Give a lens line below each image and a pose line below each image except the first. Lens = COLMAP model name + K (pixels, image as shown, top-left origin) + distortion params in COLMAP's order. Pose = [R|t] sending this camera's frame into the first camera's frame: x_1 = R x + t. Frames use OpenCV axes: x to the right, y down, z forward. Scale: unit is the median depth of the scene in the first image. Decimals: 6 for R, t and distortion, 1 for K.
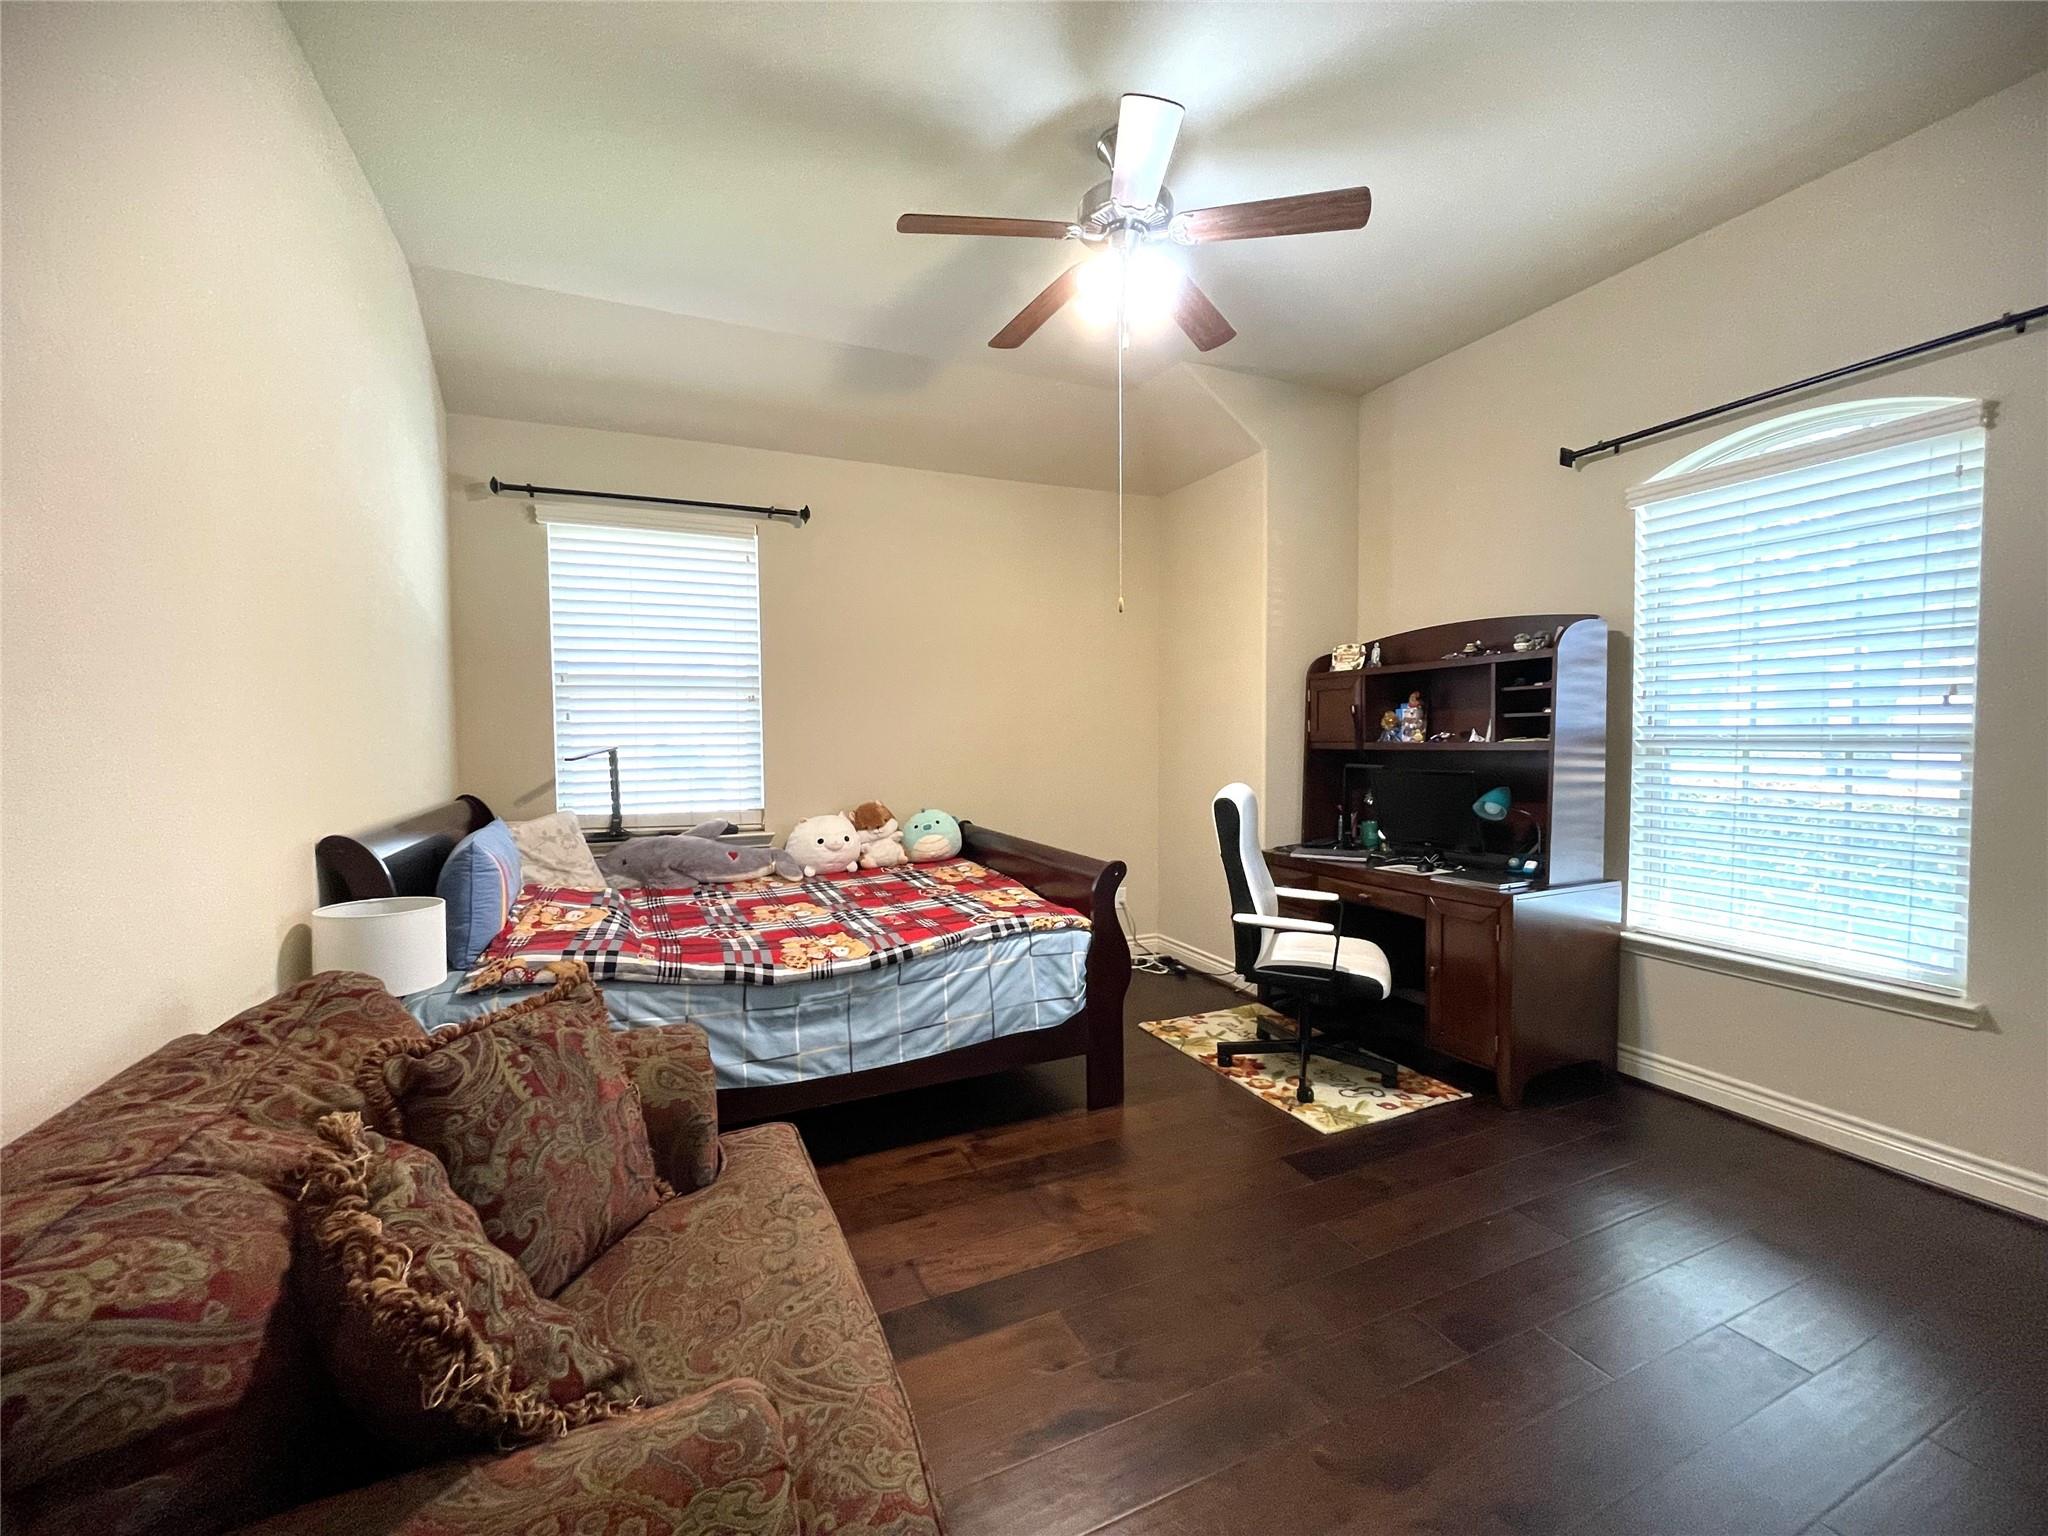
lens RADIAL K [[829.7, 0, 1018.6], [0, 829.7, 764.6], [0, 0, 1]] dist [-0.001439, 0.000000]
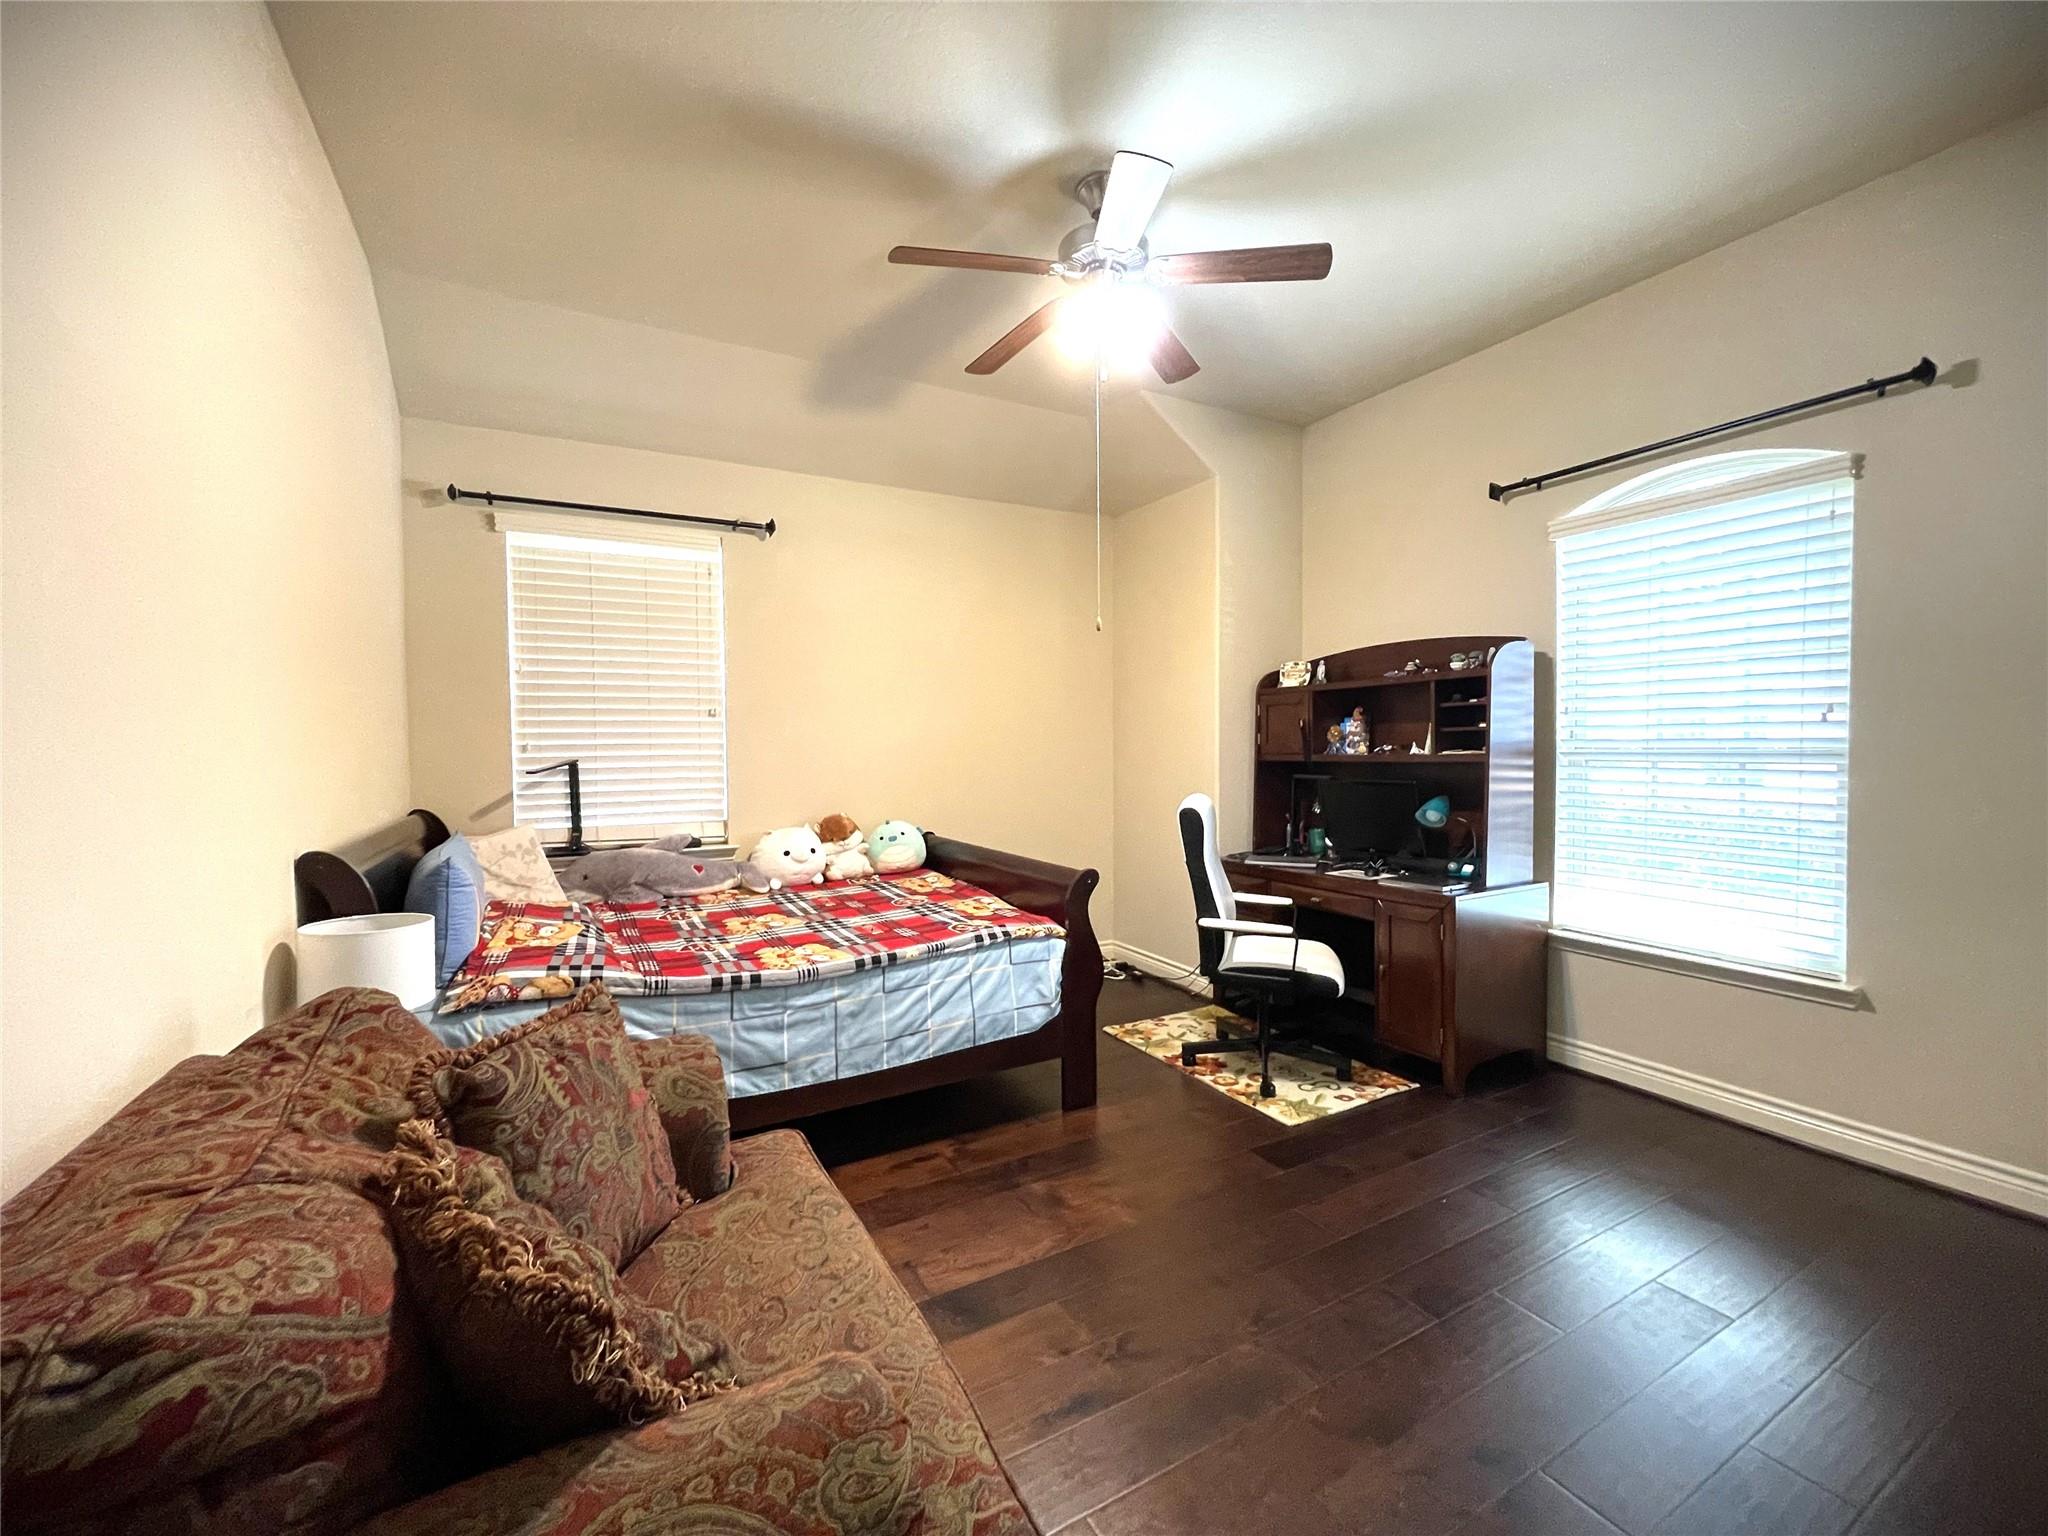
lens RADIAL K [[829.7, 0, 1019.0], [0, 829.7, 763.8], [0, 0, 1]] dist [-0.001439, 0.000000]
pose [[0.996693, -0.001707, 0.081245, -0.059689], [0.002883, 0.999893, -0.014360, -0.000916], [-0.081211, 0.014546, 0.996591, -0.031085]]
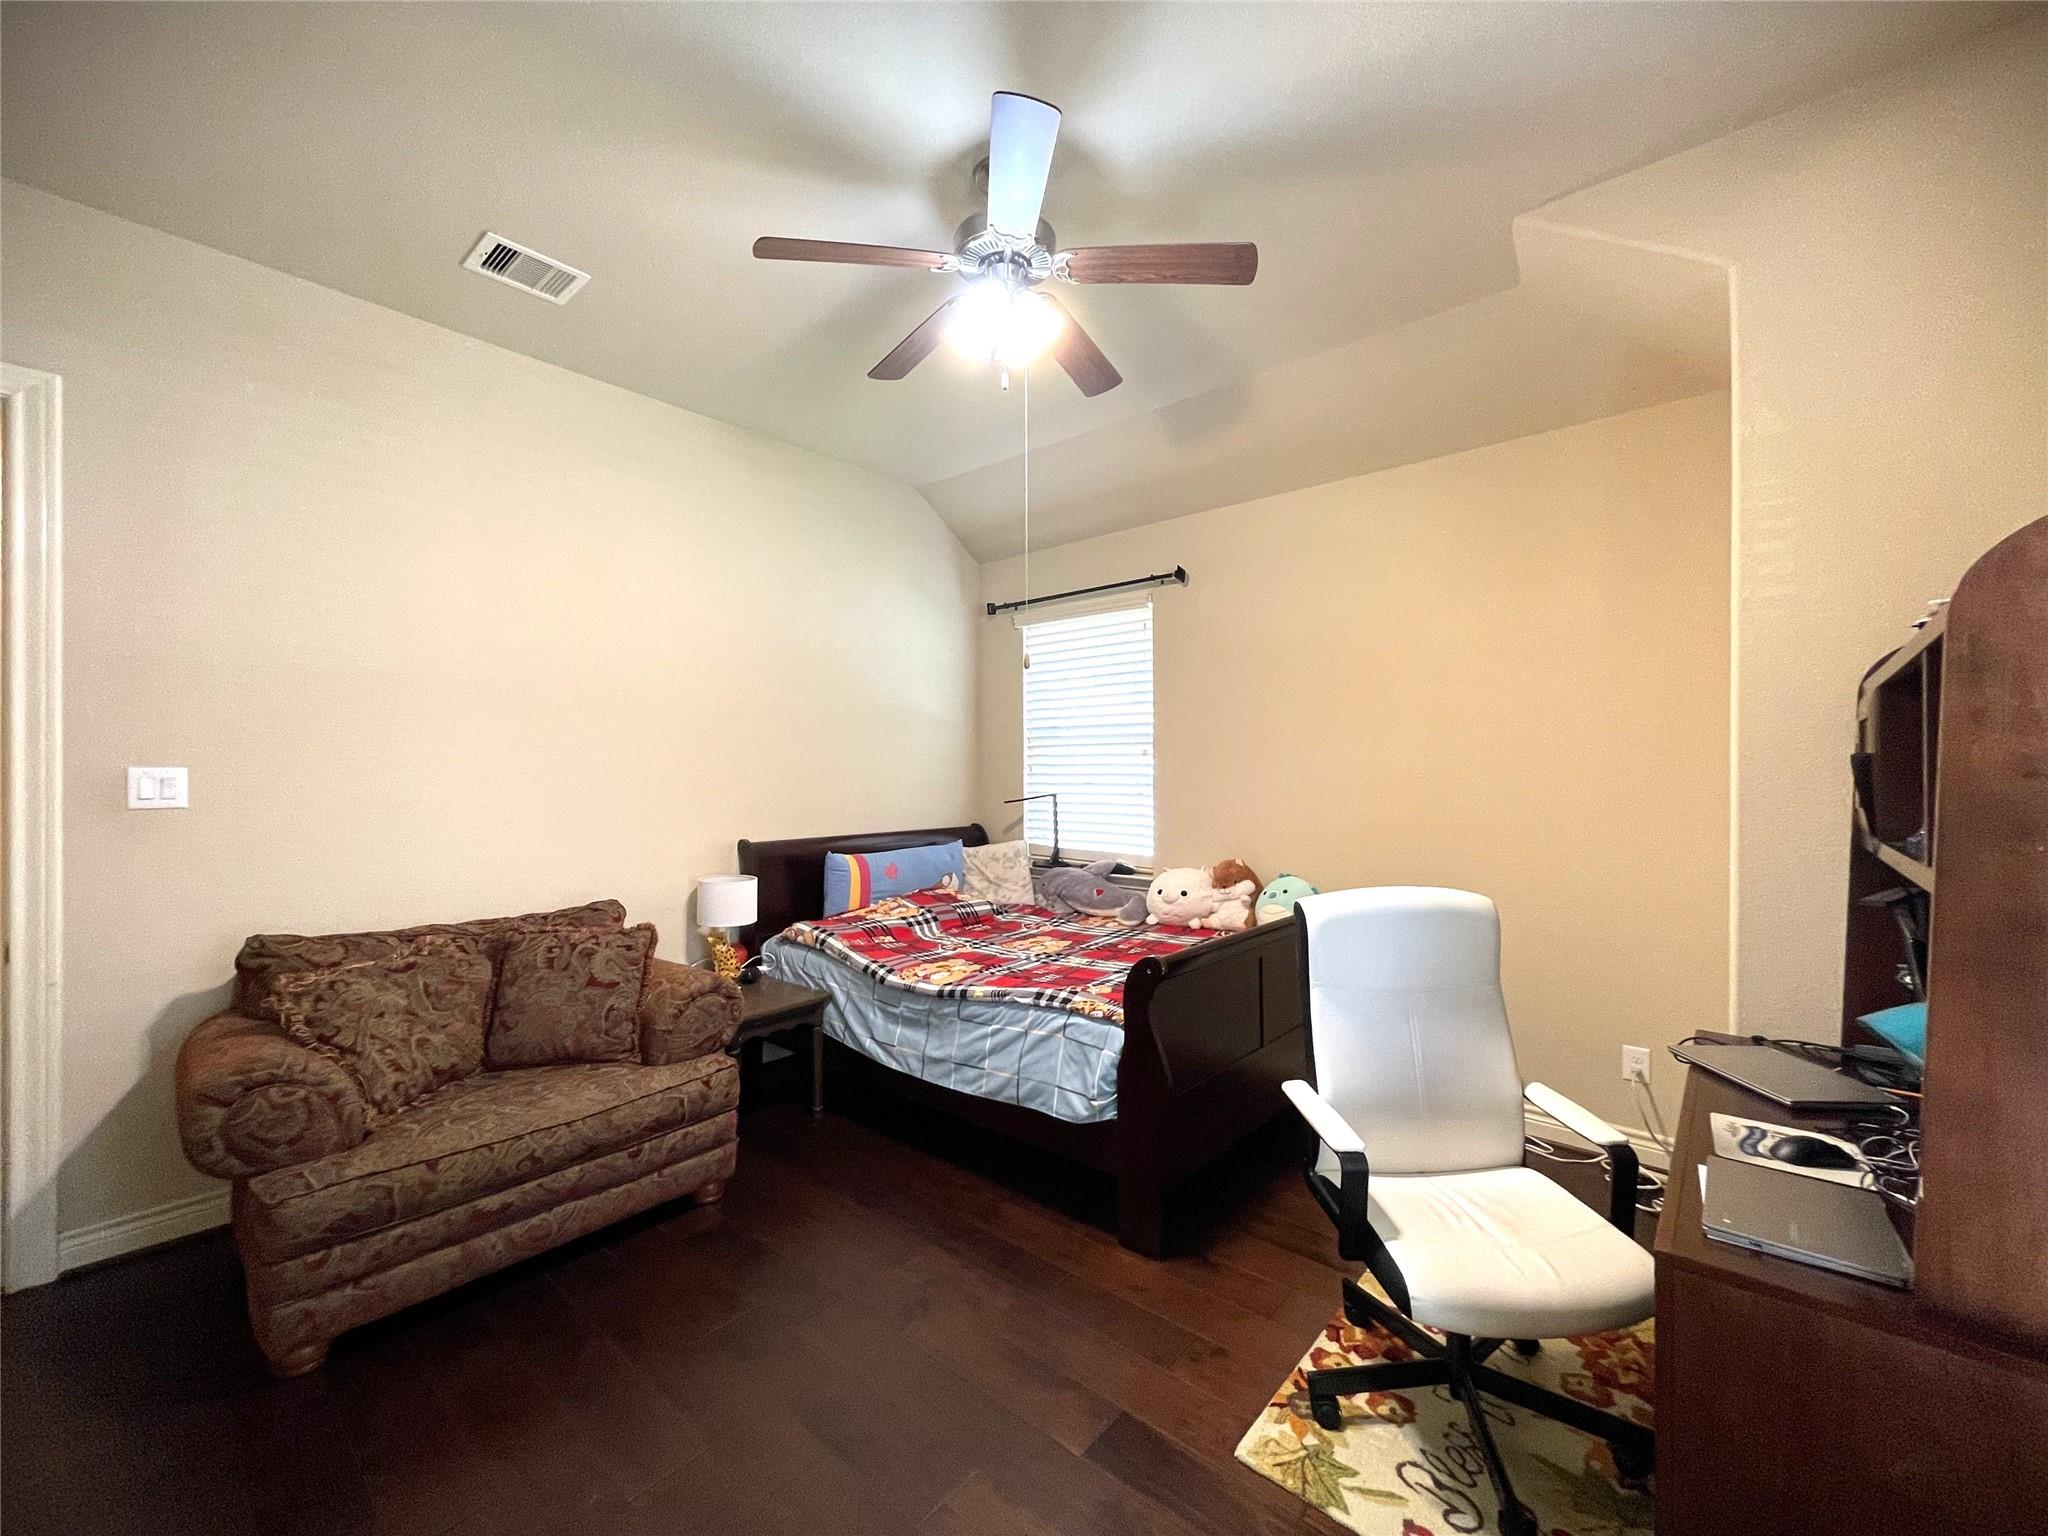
lens RADIAL K [[829.7, 0, 1014.3], [0, 829.7, 765.0], [0, 0, 1]] dist [-0.001439, 0.000000]
pose [[0.416430, 0.003476, -0.909161, 0.890333], [-0.037258, 0.999218, -0.013245, -0.063470], [0.908404, 0.039389, 0.416234, 0.582284]]
